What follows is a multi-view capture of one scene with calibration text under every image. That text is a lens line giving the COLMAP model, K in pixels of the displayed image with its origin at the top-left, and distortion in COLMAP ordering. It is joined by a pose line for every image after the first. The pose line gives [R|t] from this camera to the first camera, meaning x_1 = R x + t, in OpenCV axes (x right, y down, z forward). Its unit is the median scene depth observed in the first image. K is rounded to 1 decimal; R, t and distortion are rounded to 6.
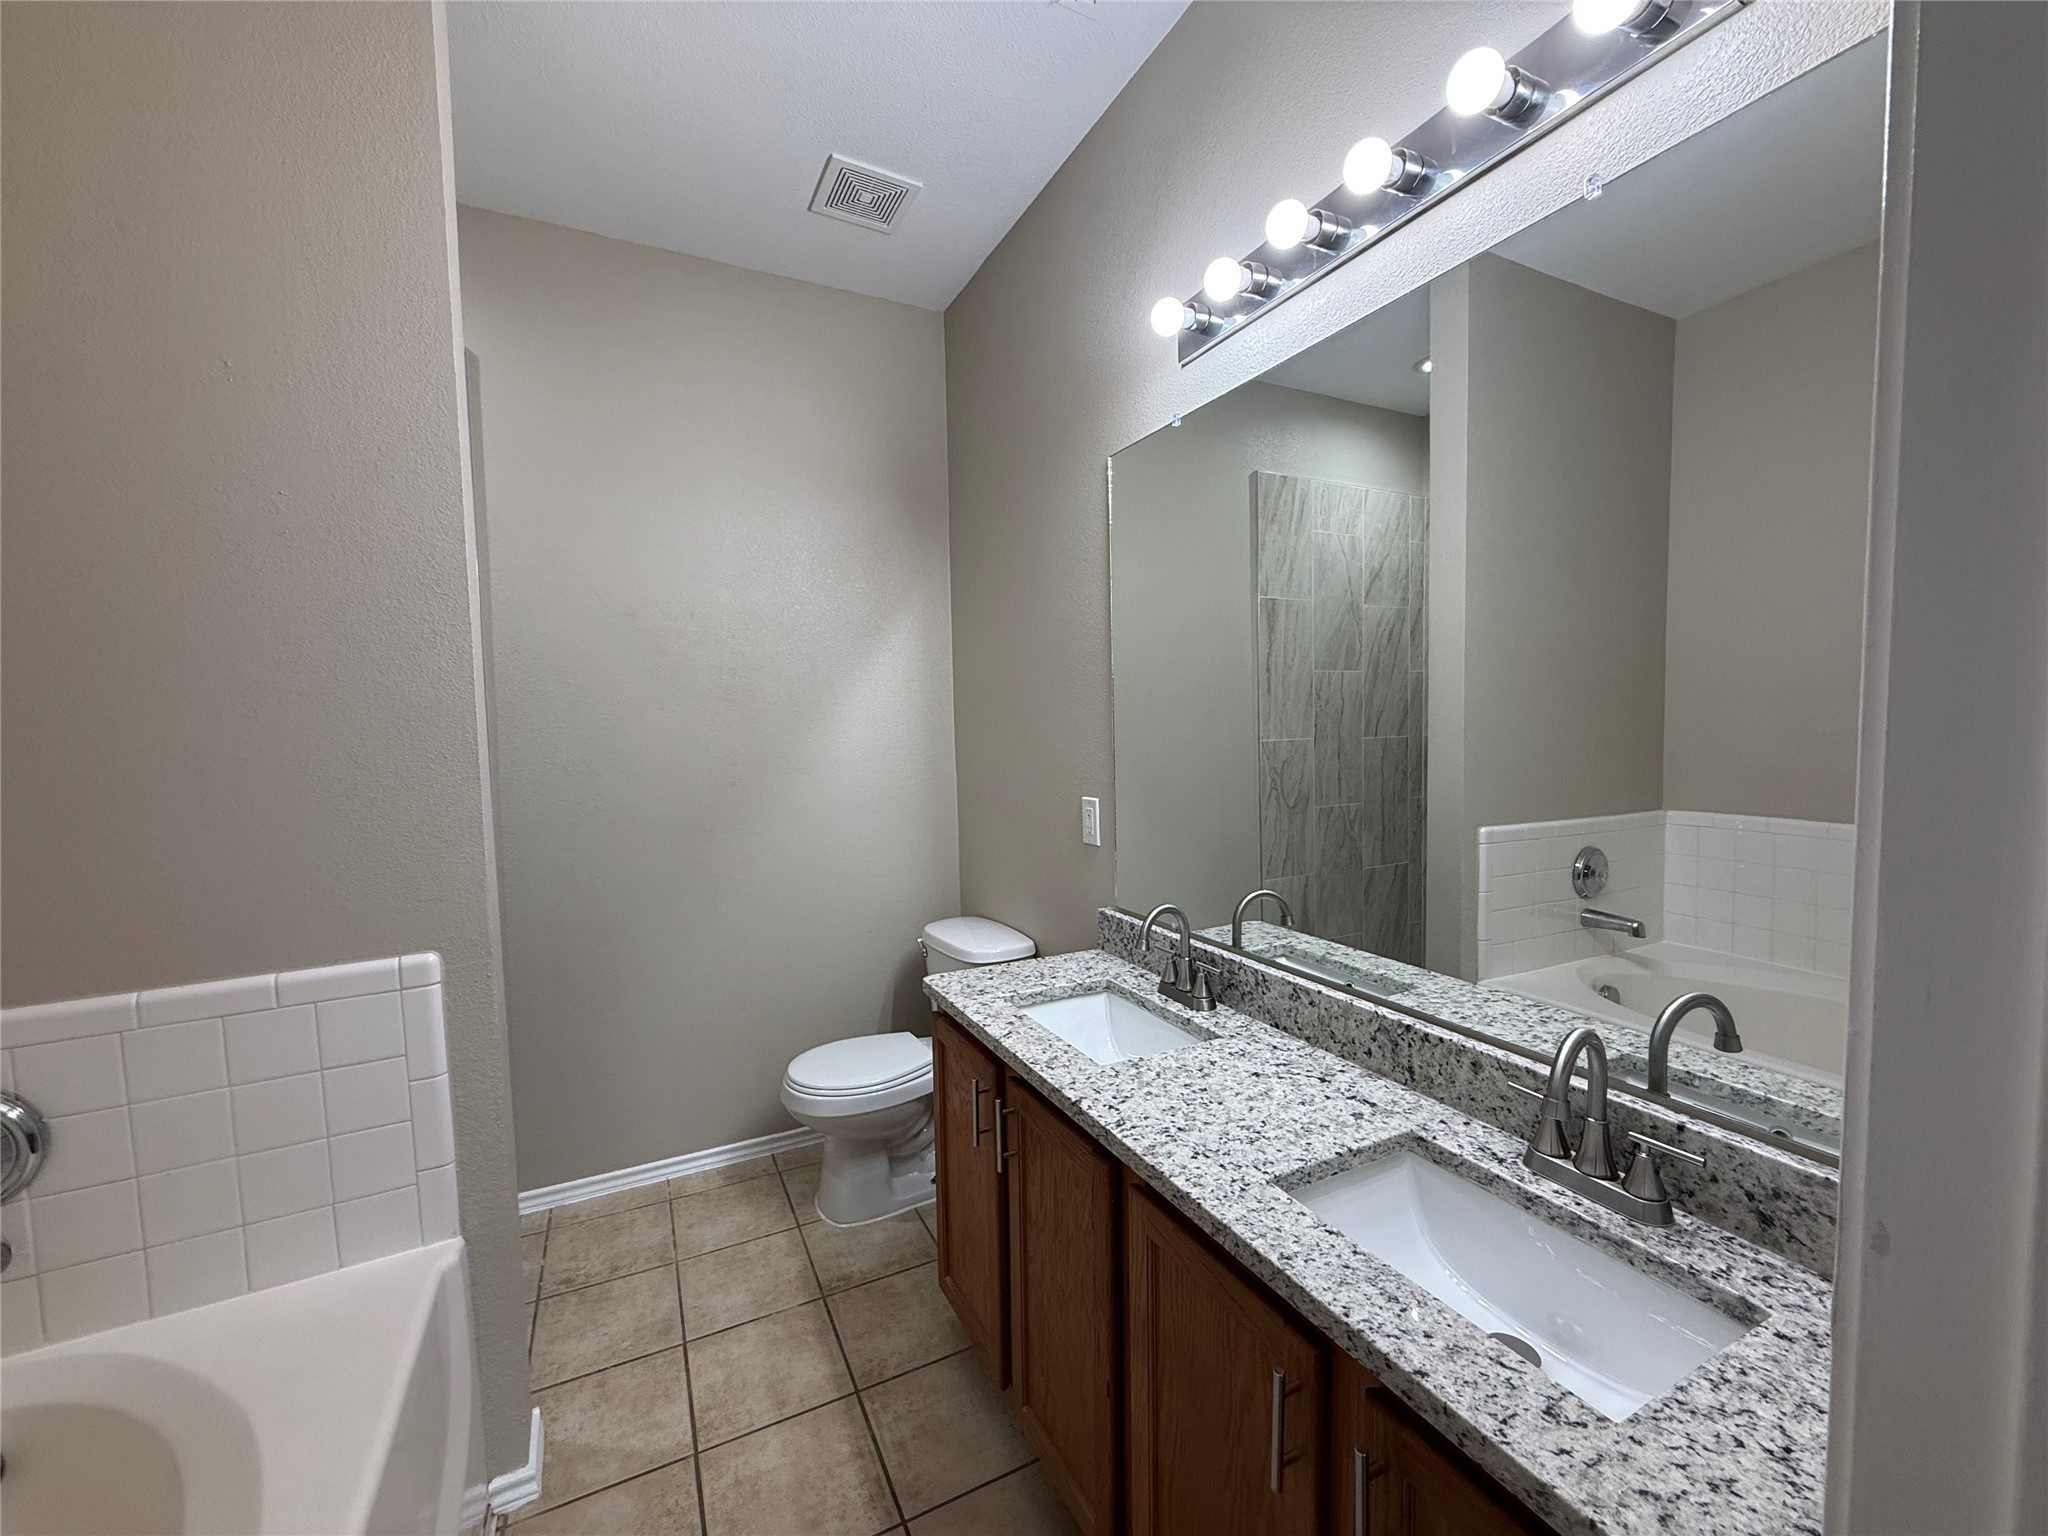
lens RADIAL K [[813.5, 0, 1020.0], [0, 813.5, 772.5], [0, 0, 1]] dist [-0.001718, 0.000025]
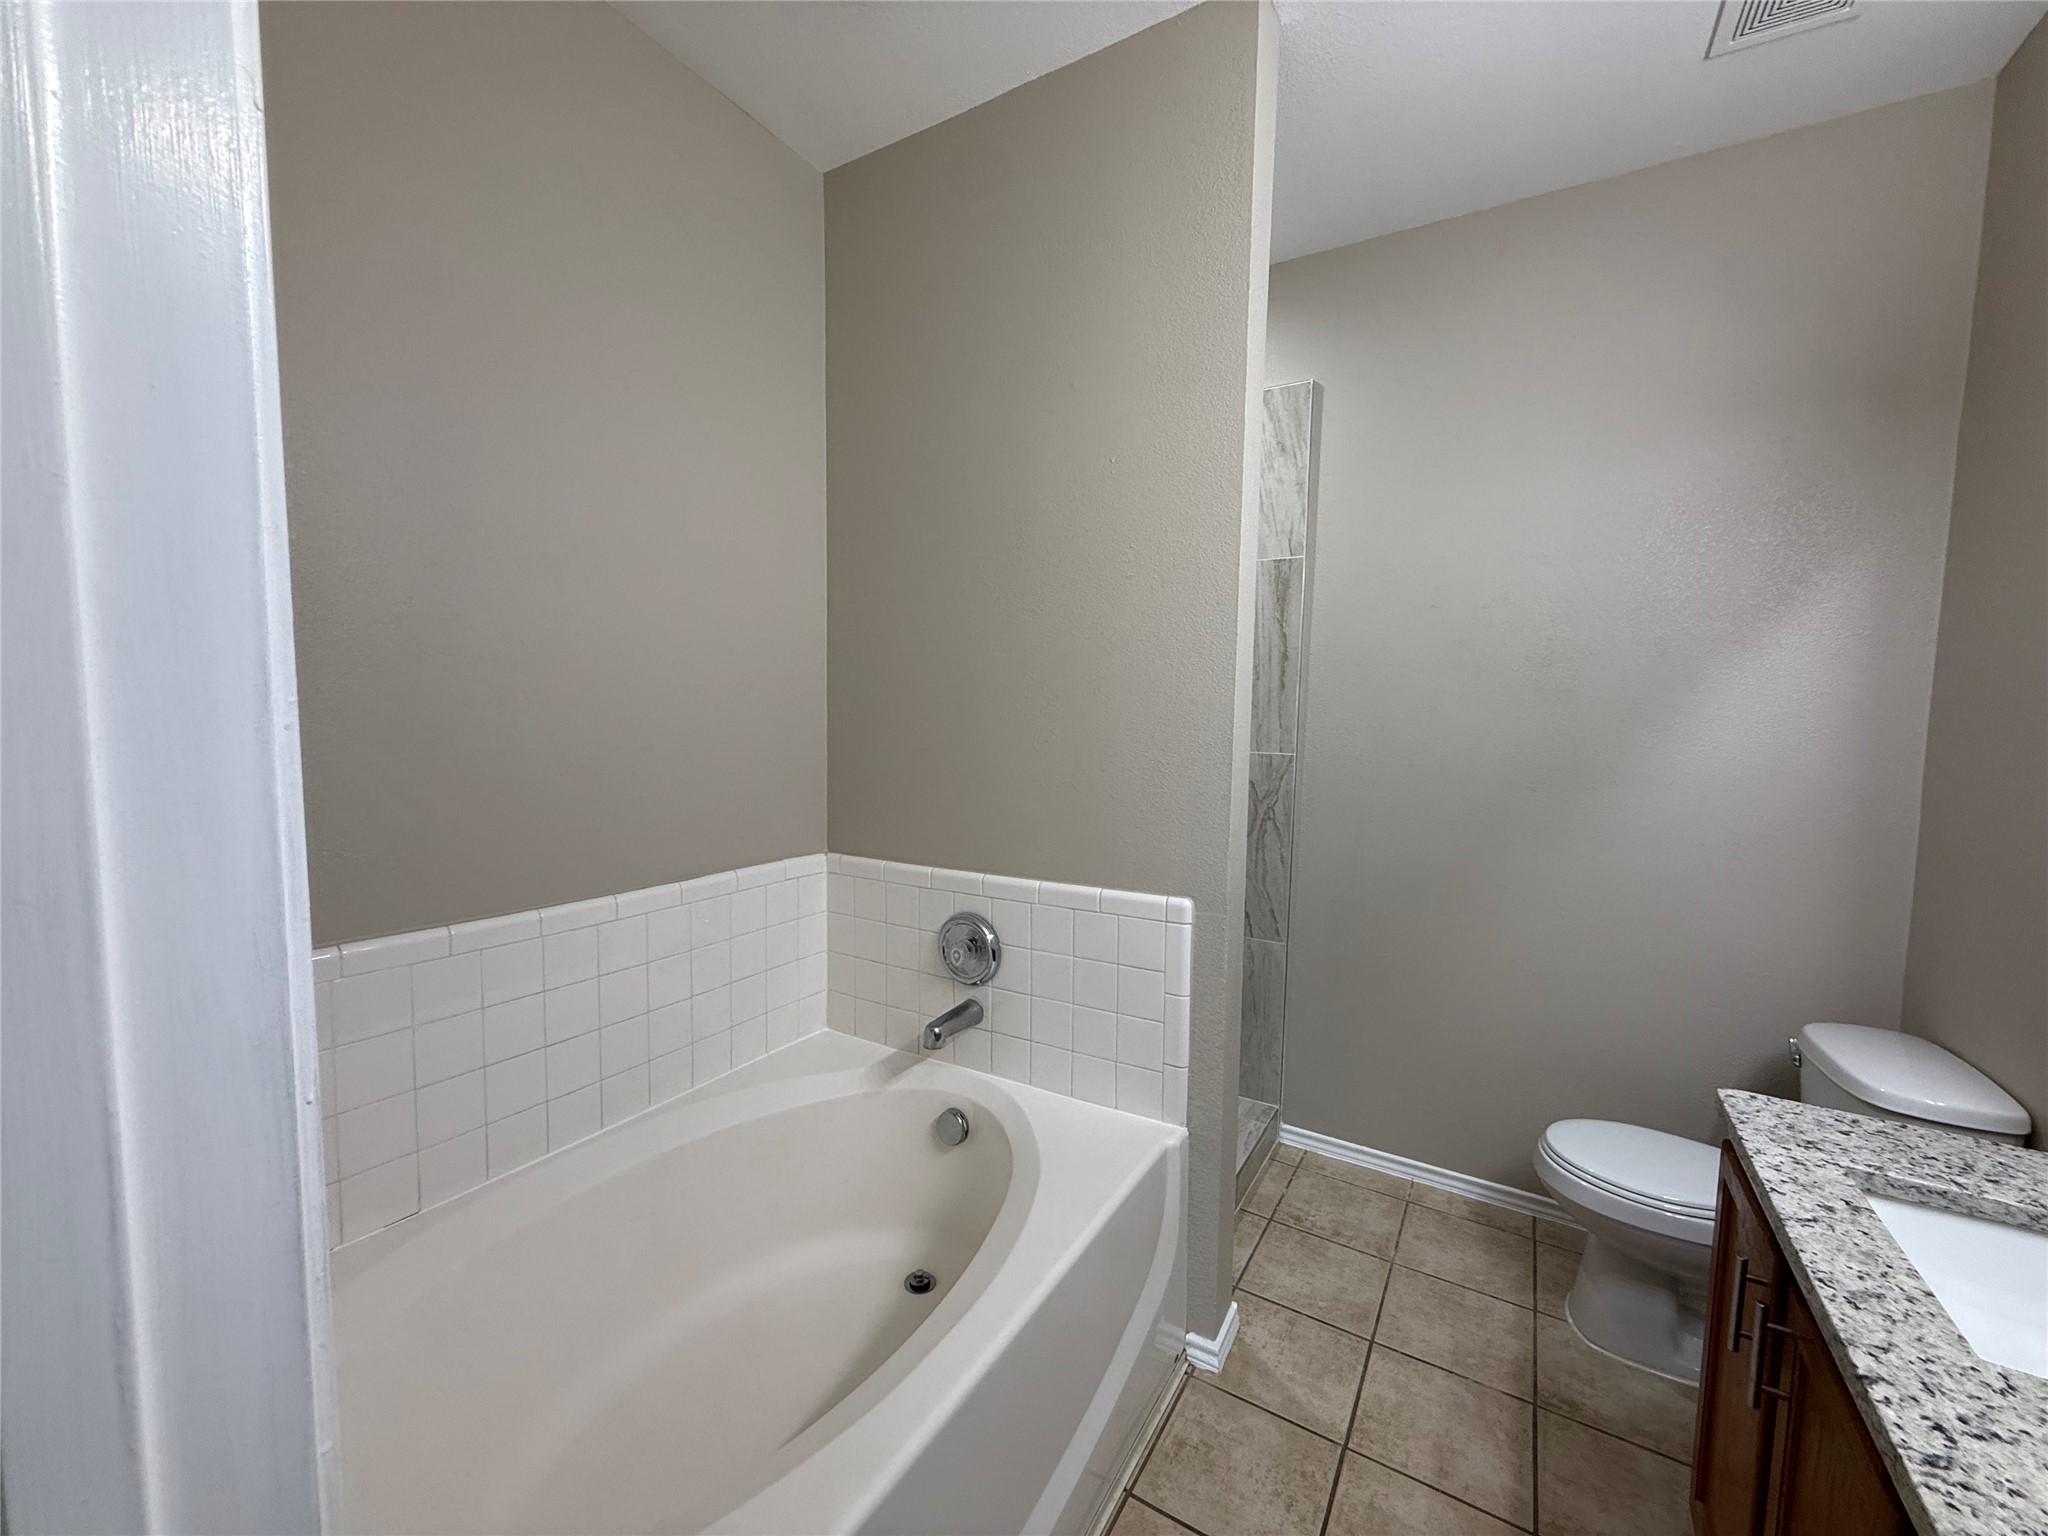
lens RADIAL K [[813.5, 0, 1017.9], [0, 813.5, 769.6], [0, 0, 1]] dist [-0.001718, 0.000025]
pose [[0.524369, 0.094011, -0.846285, 0.157546], [-0.076351, 0.995074, 0.063232, -0.031485], [0.848061, 0.031458, 0.528964, 0.089948]]
